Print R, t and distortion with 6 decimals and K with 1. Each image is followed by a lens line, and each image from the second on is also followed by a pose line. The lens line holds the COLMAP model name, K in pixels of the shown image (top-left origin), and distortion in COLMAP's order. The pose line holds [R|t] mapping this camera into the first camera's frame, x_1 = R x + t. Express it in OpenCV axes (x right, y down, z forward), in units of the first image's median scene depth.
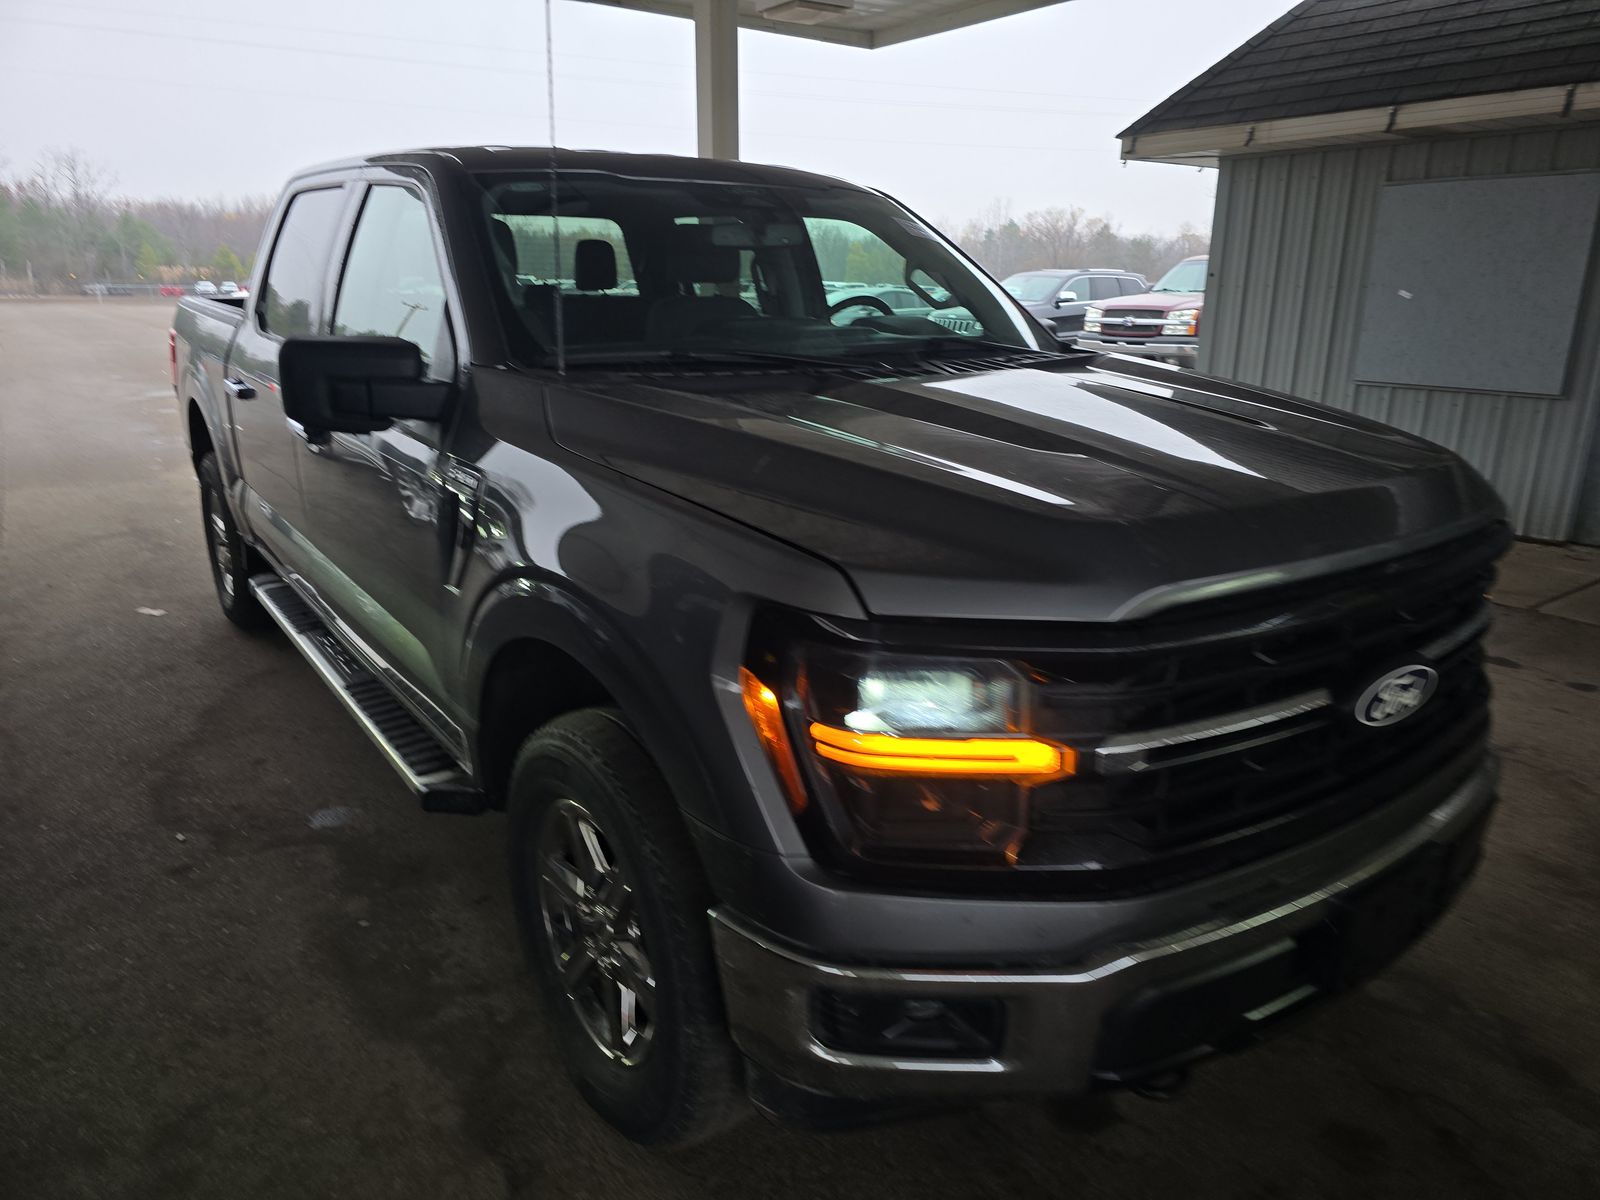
lens RADIAL K [[1090.0, 0, 760.7], [0, 1090.0, 598.4], [0, 0, 1]] dist [0.038007, -0.028507]
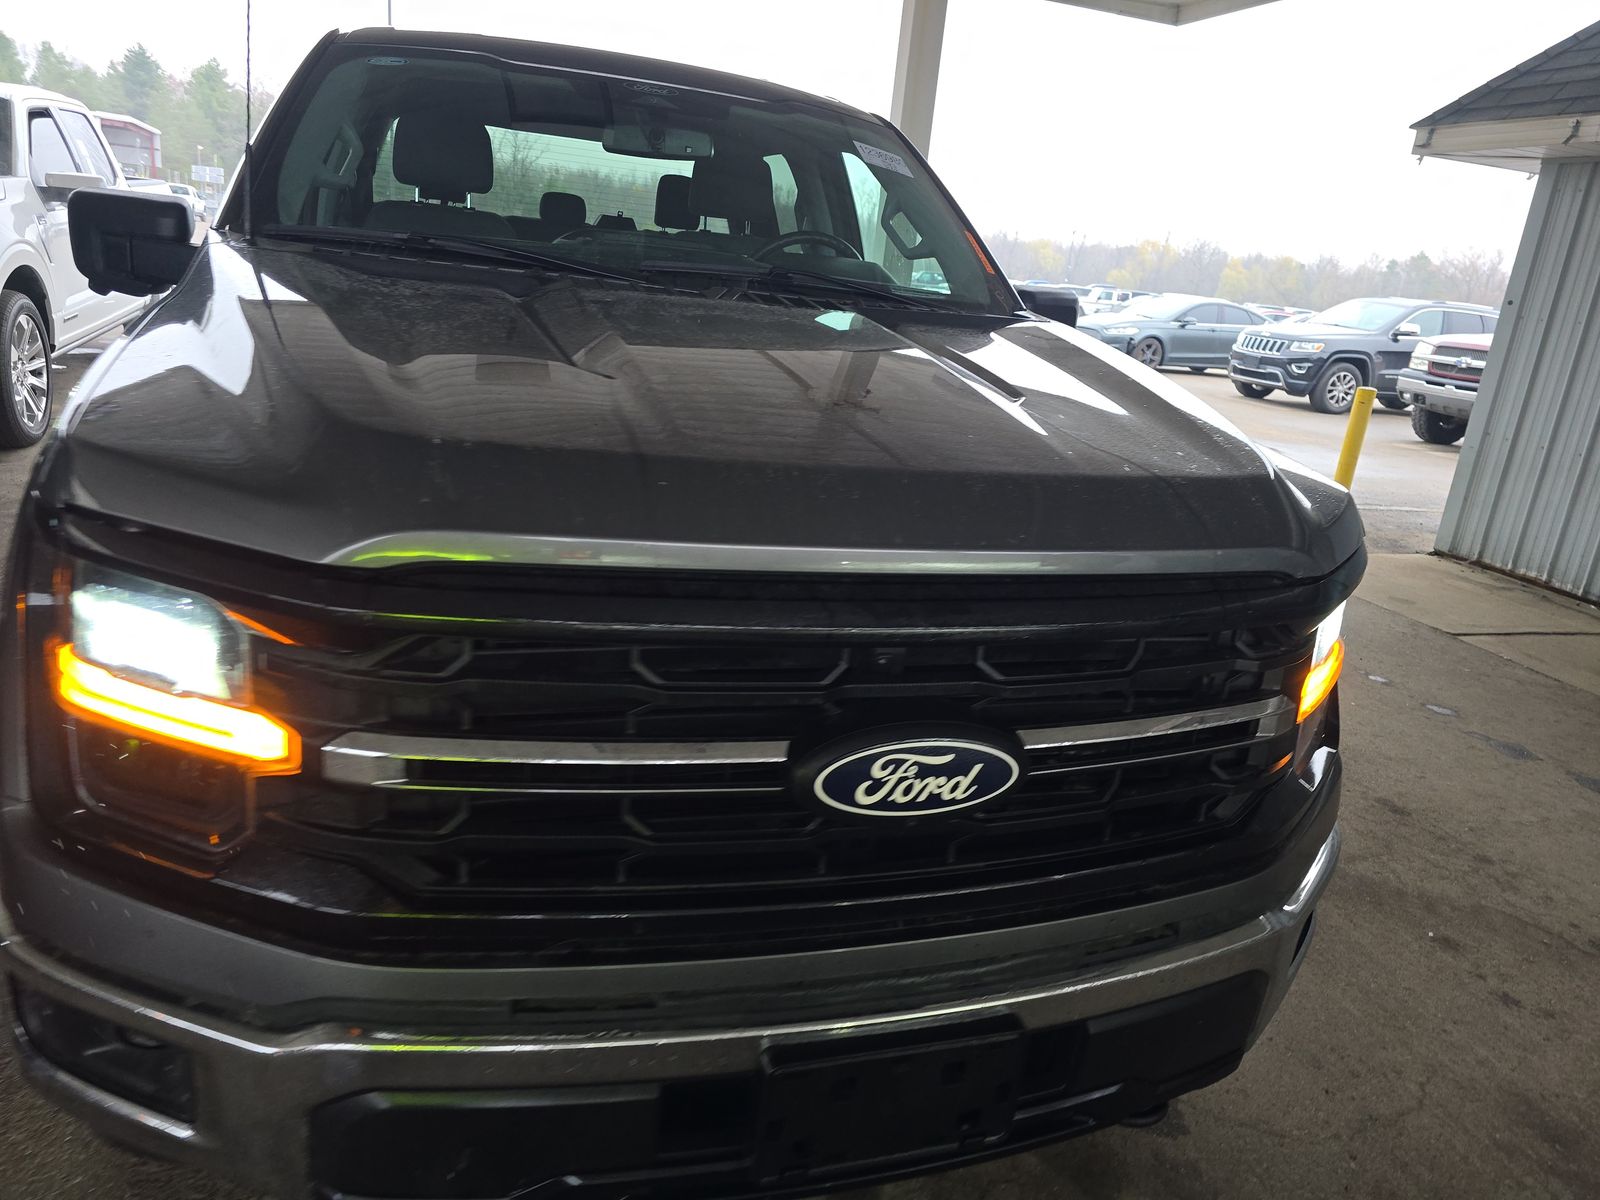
lens RADIAL K [[1090.0, 0, 804.3], [0, 1090.0, 588.7], [0, 0, 1]] dist [0.038007, -0.028507]
pose [[0.950076, 0.172096, -0.260267, 0.165274], [-0.174494, 0.984558, 0.014046, -0.005663], [0.258666, 0.032070, 0.965434, 0.083562]]
